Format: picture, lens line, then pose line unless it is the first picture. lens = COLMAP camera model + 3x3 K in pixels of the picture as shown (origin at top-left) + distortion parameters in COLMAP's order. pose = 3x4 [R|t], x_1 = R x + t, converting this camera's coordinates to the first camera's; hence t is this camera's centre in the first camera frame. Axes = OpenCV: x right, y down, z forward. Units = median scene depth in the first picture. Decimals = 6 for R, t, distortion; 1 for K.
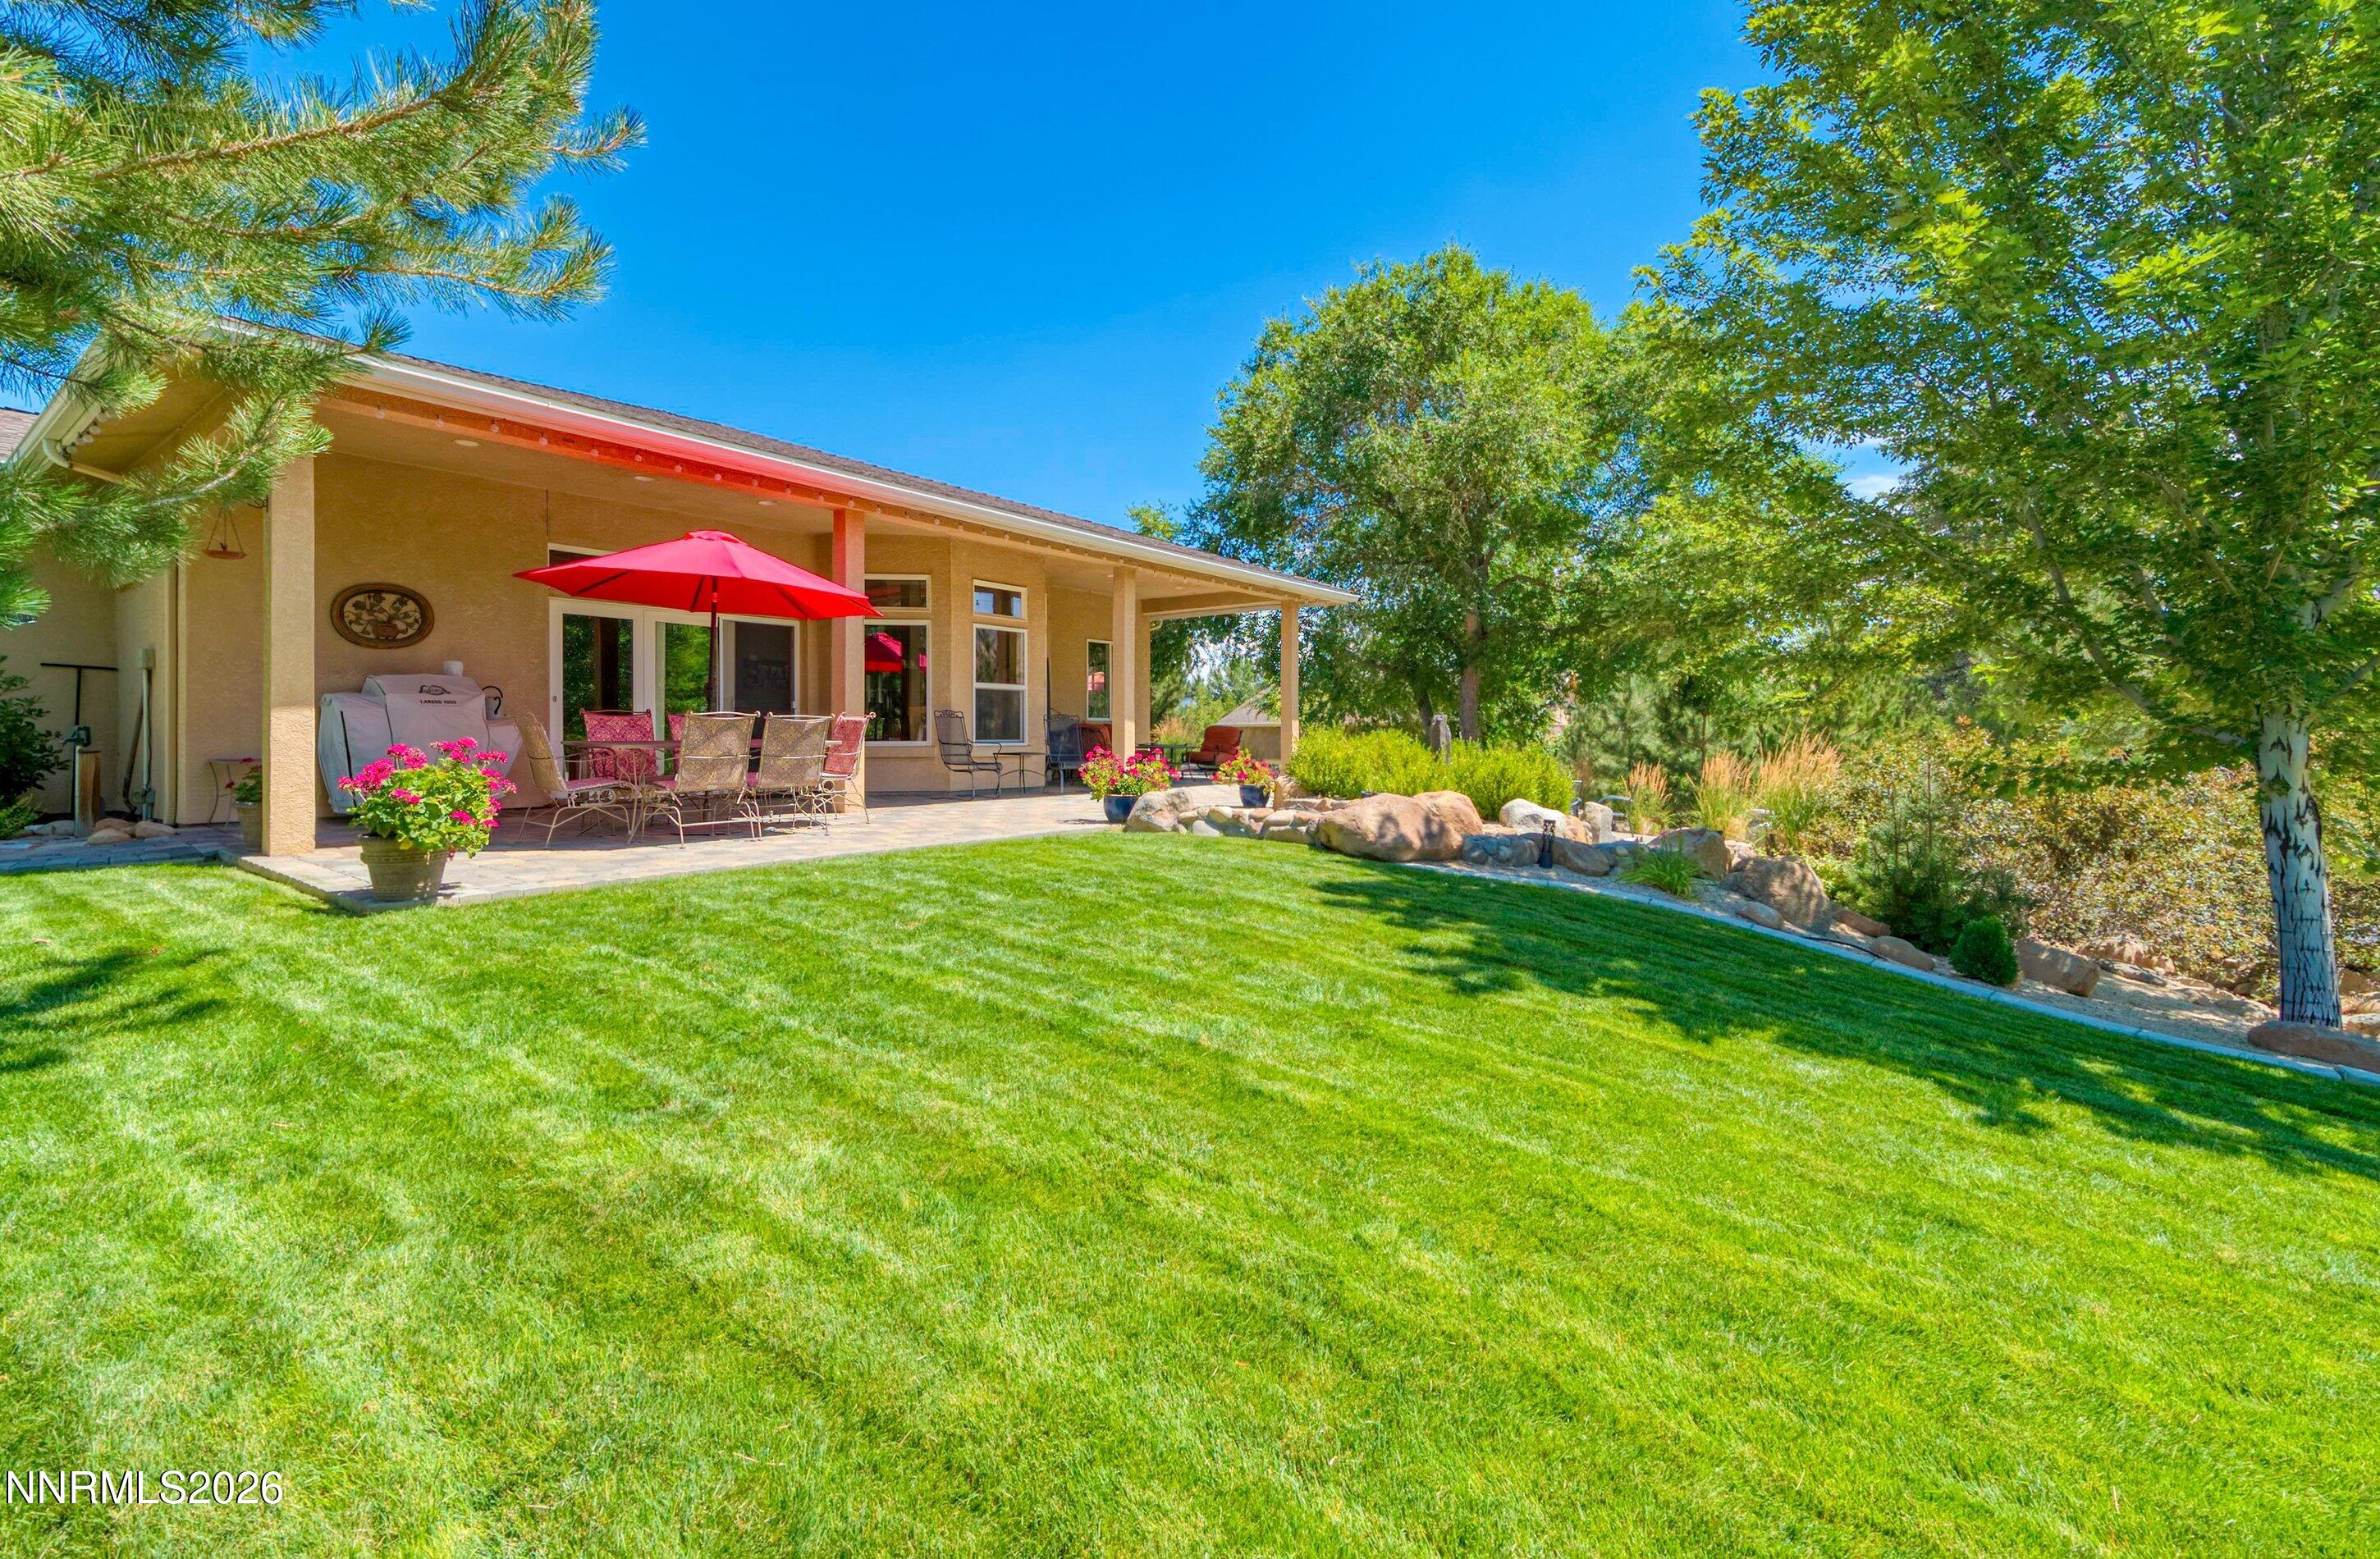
lens RADIAL K [[1021.2, 0, 1194.9], [0, 1021.2, 744.0], [0, 0, 1]] dist [0.009579, -0.000508]
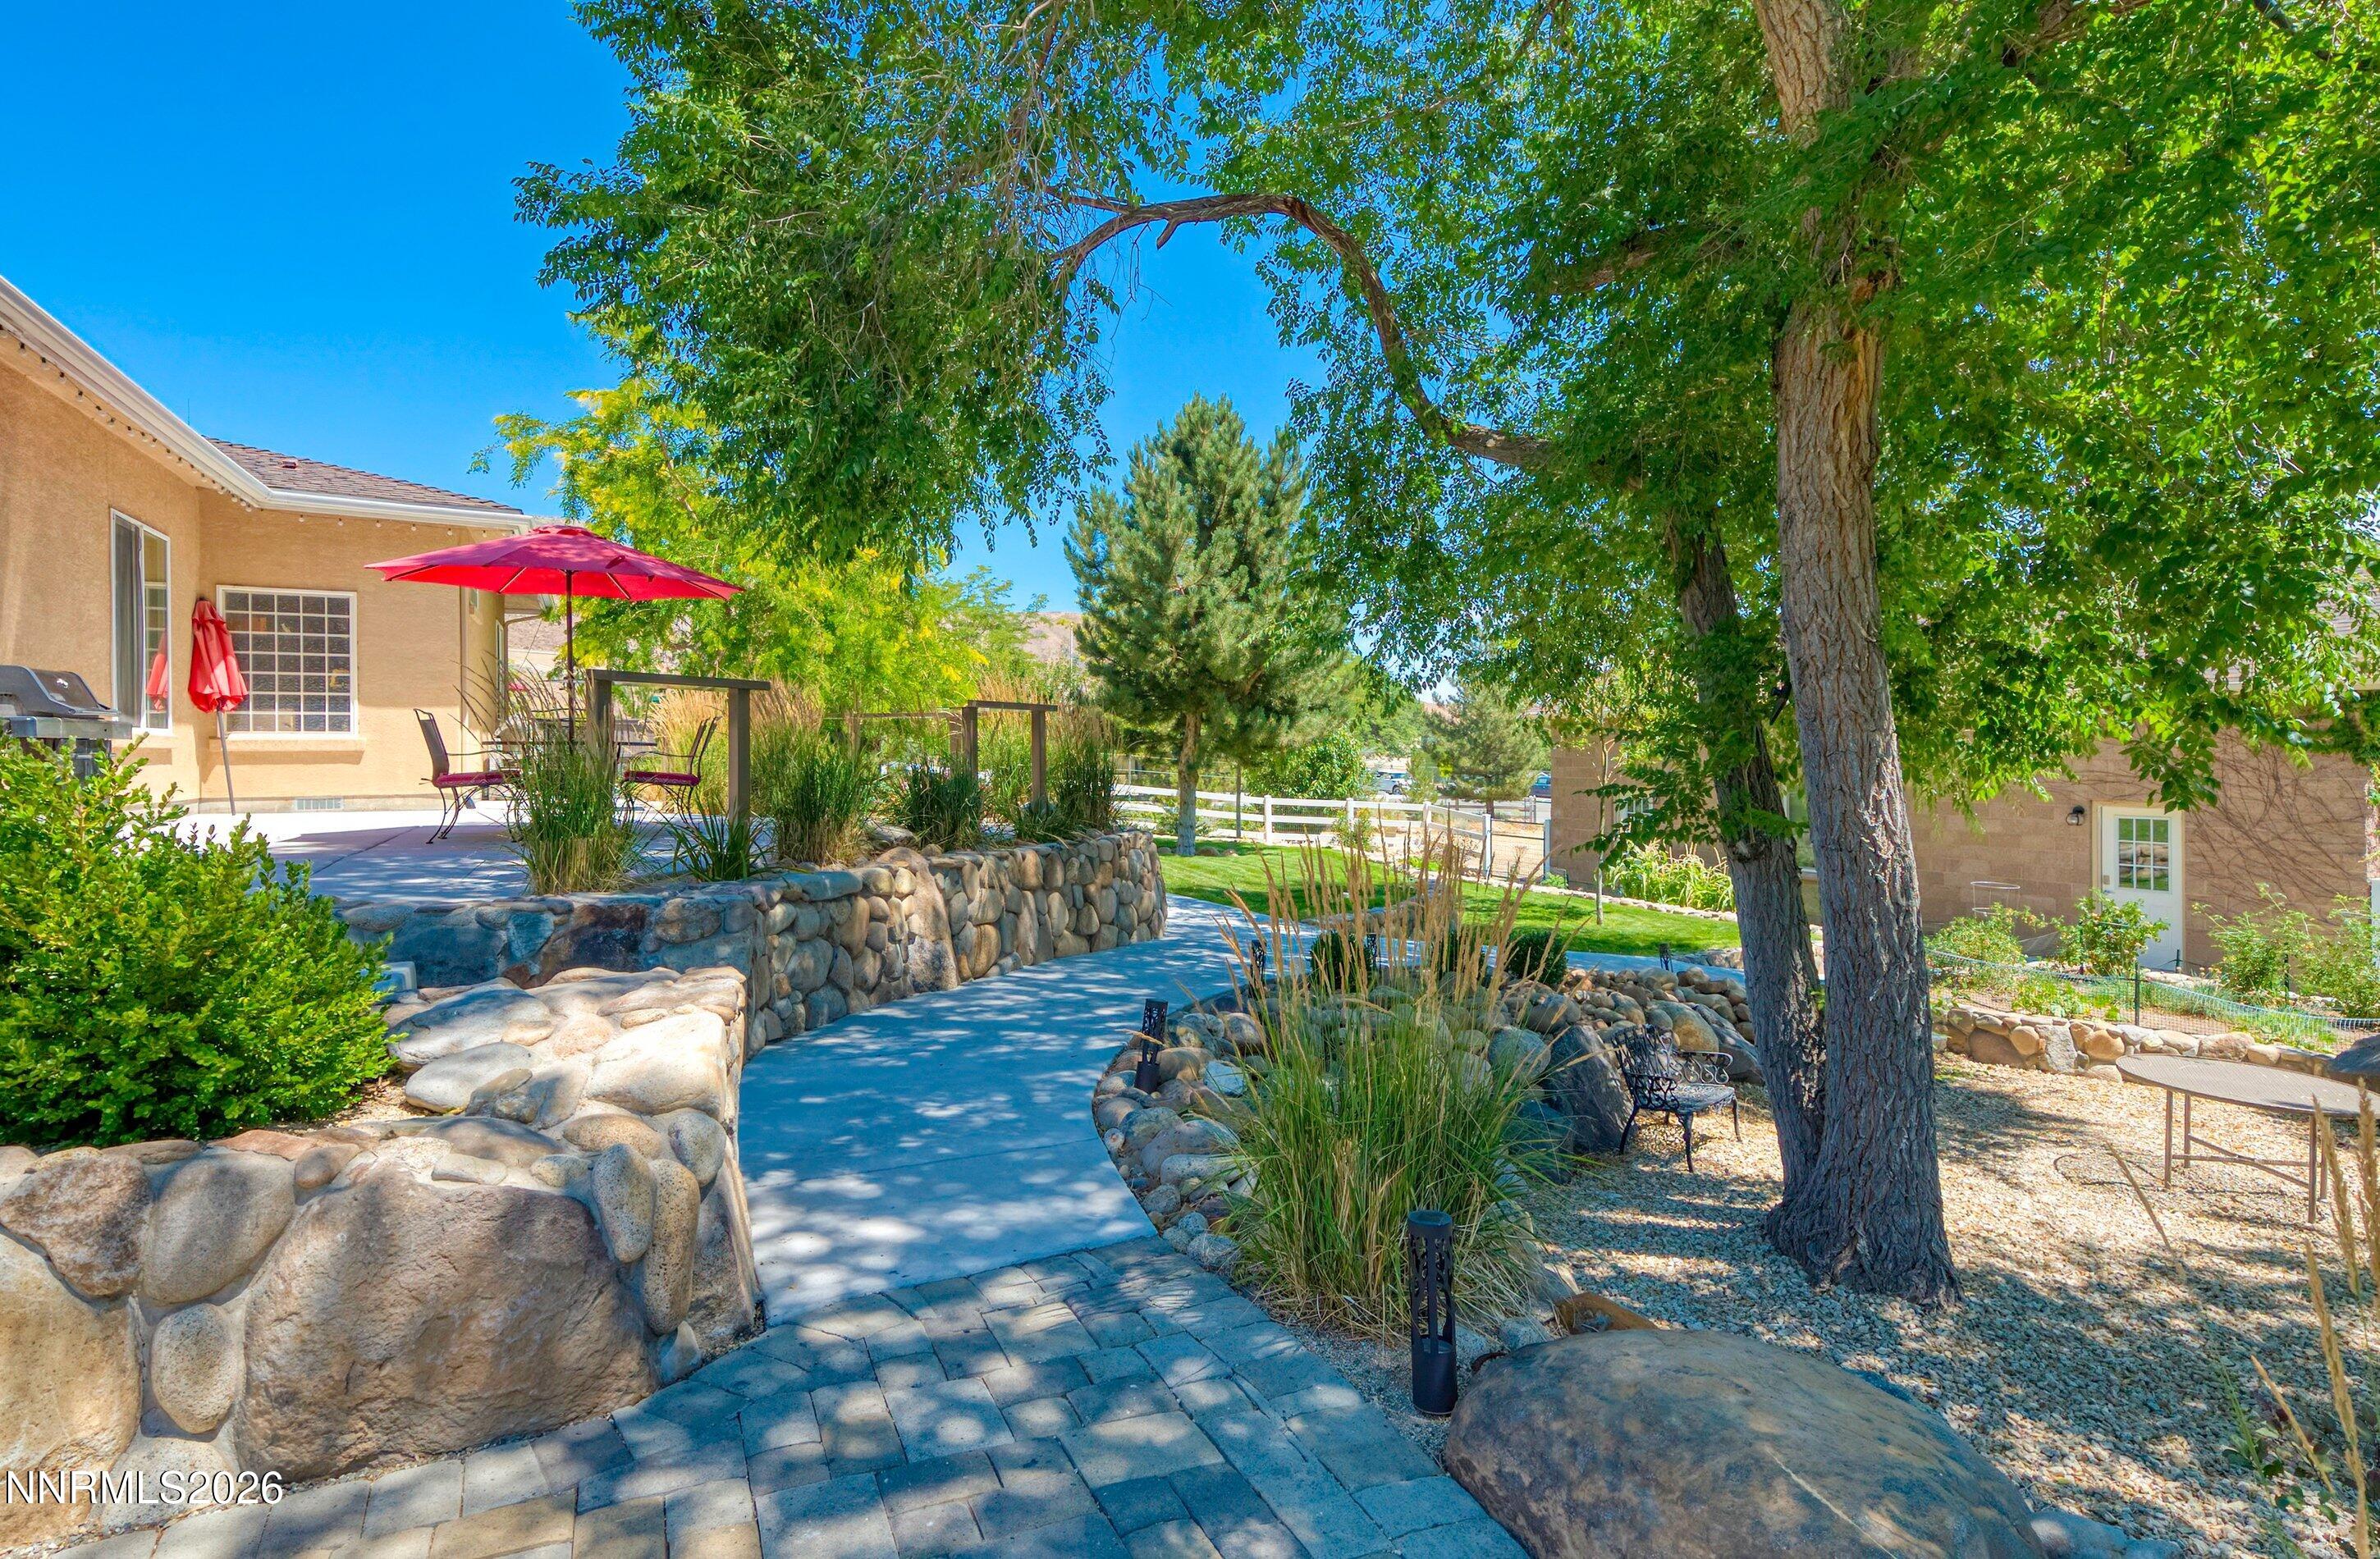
lens RADIAL K [[1211.4, 0, 1177.2], [0, 1211.4, 757.3], [0, 0, 1]] dist [0.037785, -0.000842]
pose [[0.881196, 0.000053, -0.472752, 0.745076], [-0.002313, 0.999989, -0.004198, 0.016721], [0.472746, 0.004793, 0.881186, 2.023625]]
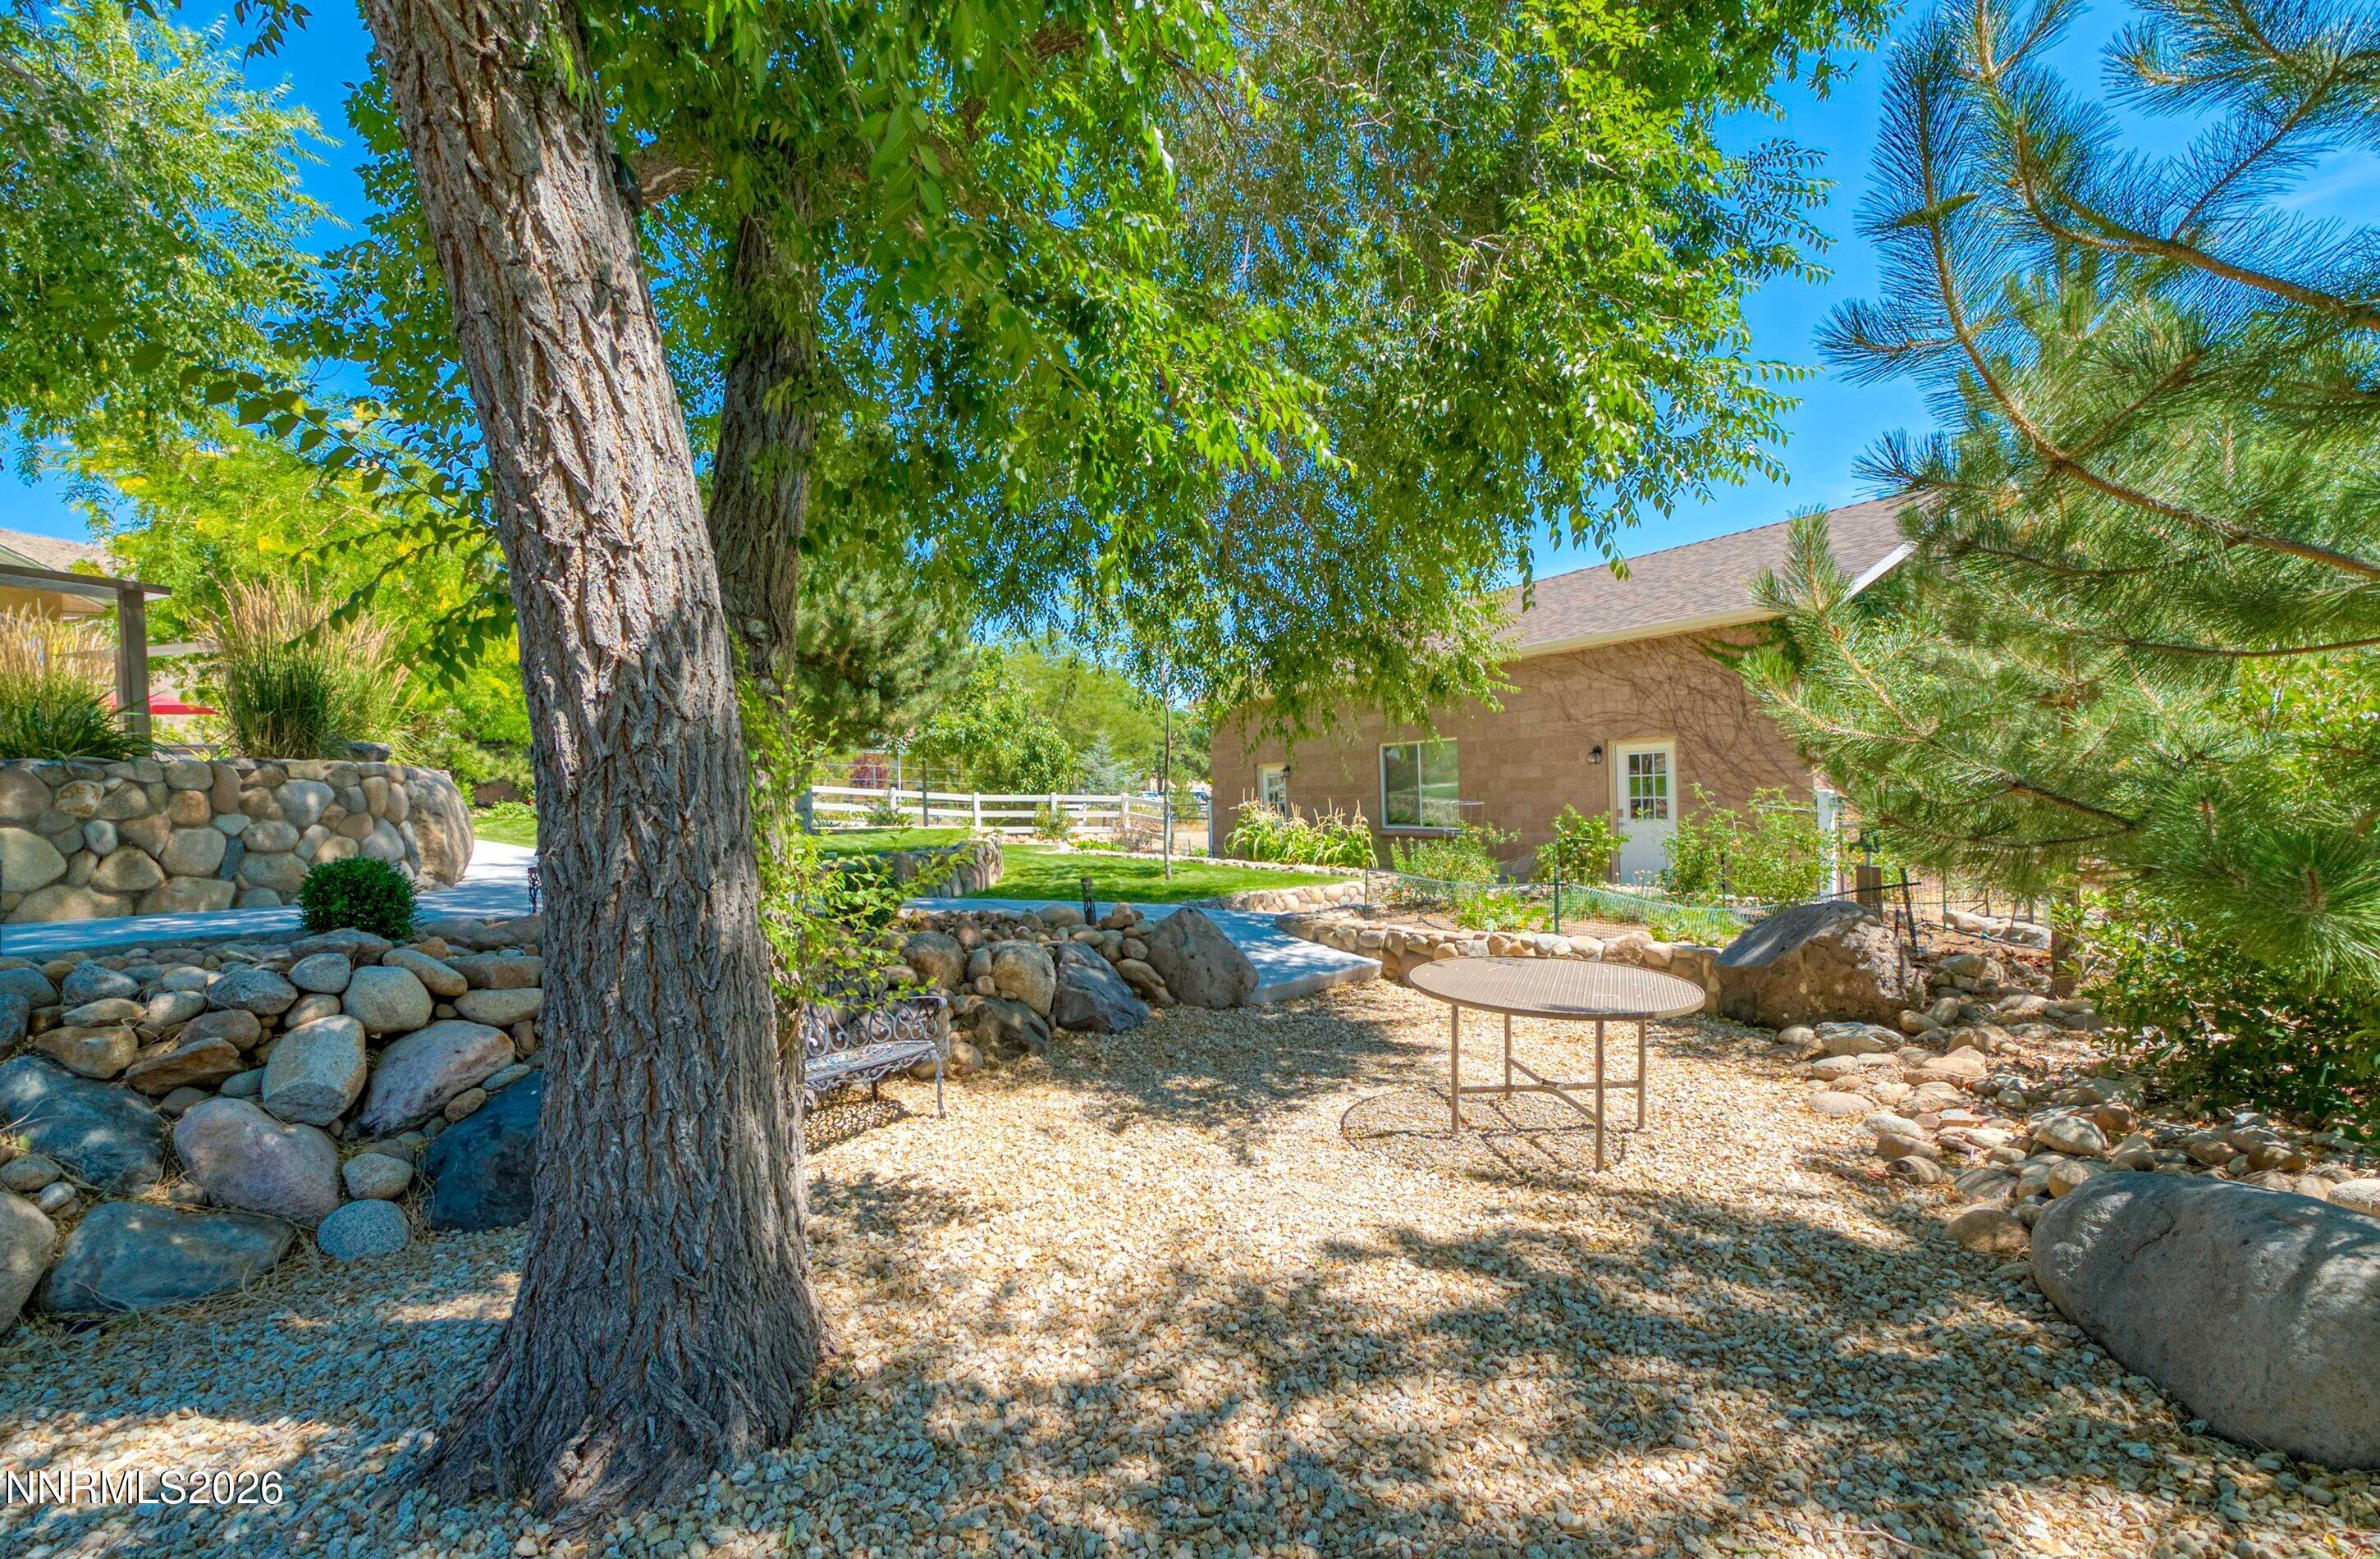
lens RADIAL K [[961.6, 0, 1188.3], [0, 961.6, 793.9], [0, 0, 1]] dist [0.005227, 0.000037]
pose [[0.933759, -0.033452, -0.356337, 1.000913], [0.035455, 0.999371, -0.000911, 0.136384], [0.356143, -0.011783, 0.934357, 2.623364]]
